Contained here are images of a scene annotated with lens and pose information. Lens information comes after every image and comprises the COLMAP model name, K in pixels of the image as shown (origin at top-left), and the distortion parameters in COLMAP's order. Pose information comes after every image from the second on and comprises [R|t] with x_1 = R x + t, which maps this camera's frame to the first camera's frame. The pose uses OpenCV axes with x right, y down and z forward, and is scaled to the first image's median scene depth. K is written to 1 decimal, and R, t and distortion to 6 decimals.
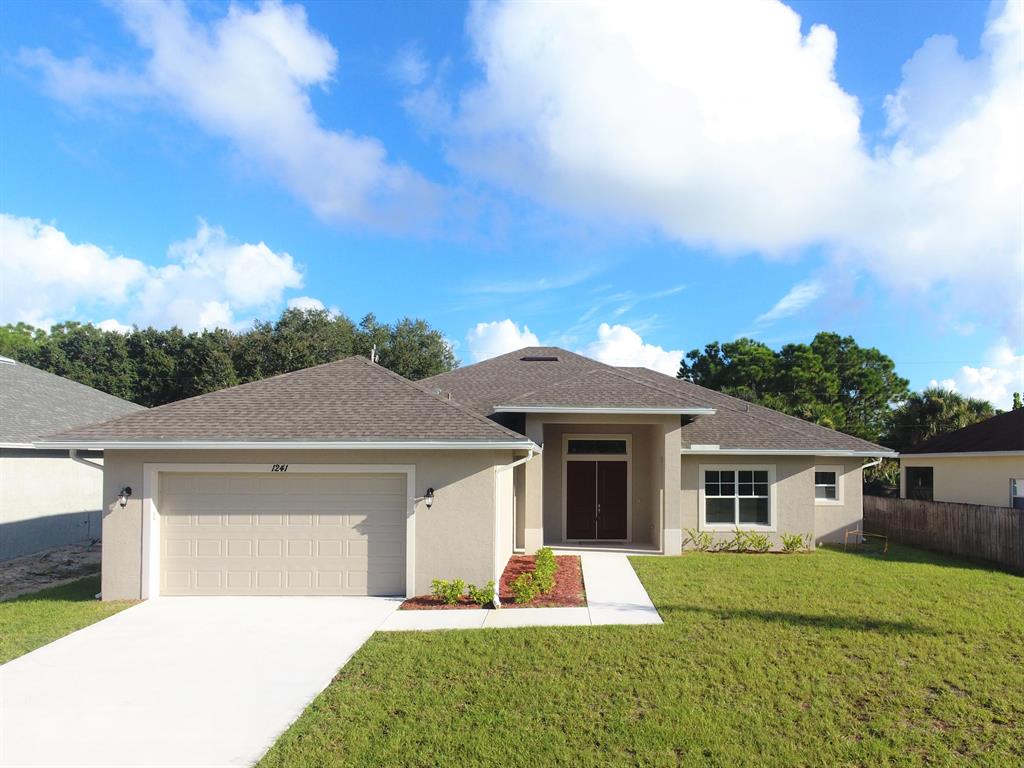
lens RADIAL K [[691.1, 0, 582.0], [0, 691.1, 431.6], [0, 0, 1]] dist [0.000098, -0.000501]
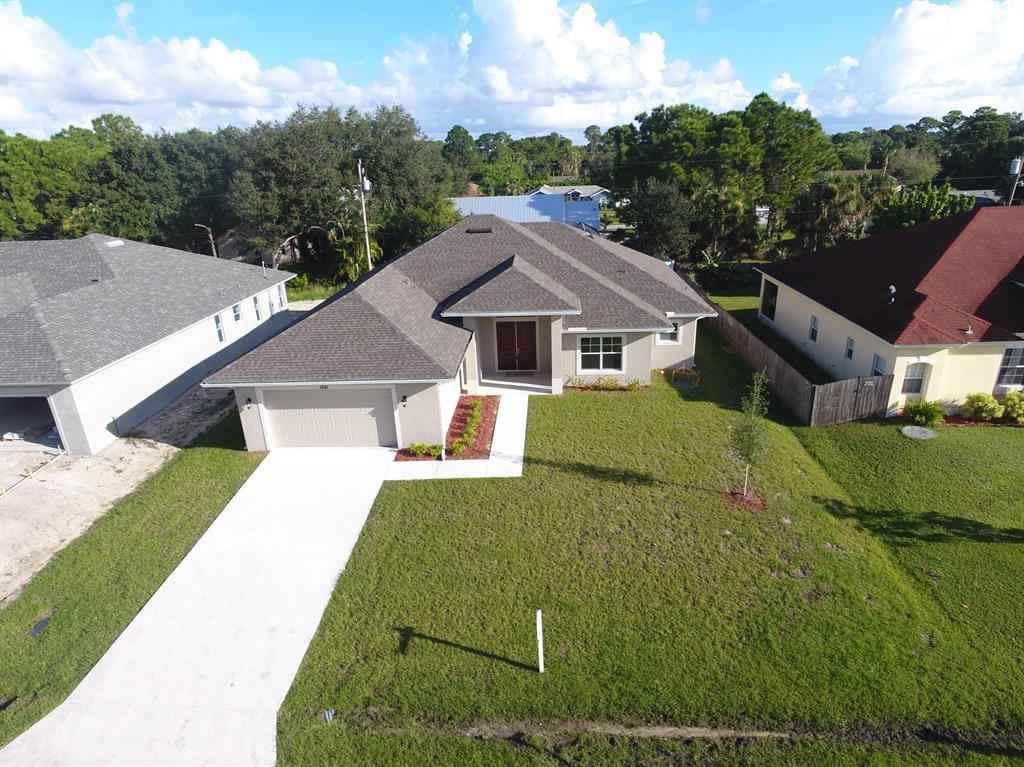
lens RADIAL K [[623.6, 0, 512.0], [0, 623.6, 383.5], [0, 0, 1]] dist [0.002165, 0.000947]
pose [[0.995813, -0.007997, -0.091069, 0.151462], [0.042934, 0.920382, 0.388655, -0.402284], [0.080710, -0.390938, 0.916872, -0.340880]]
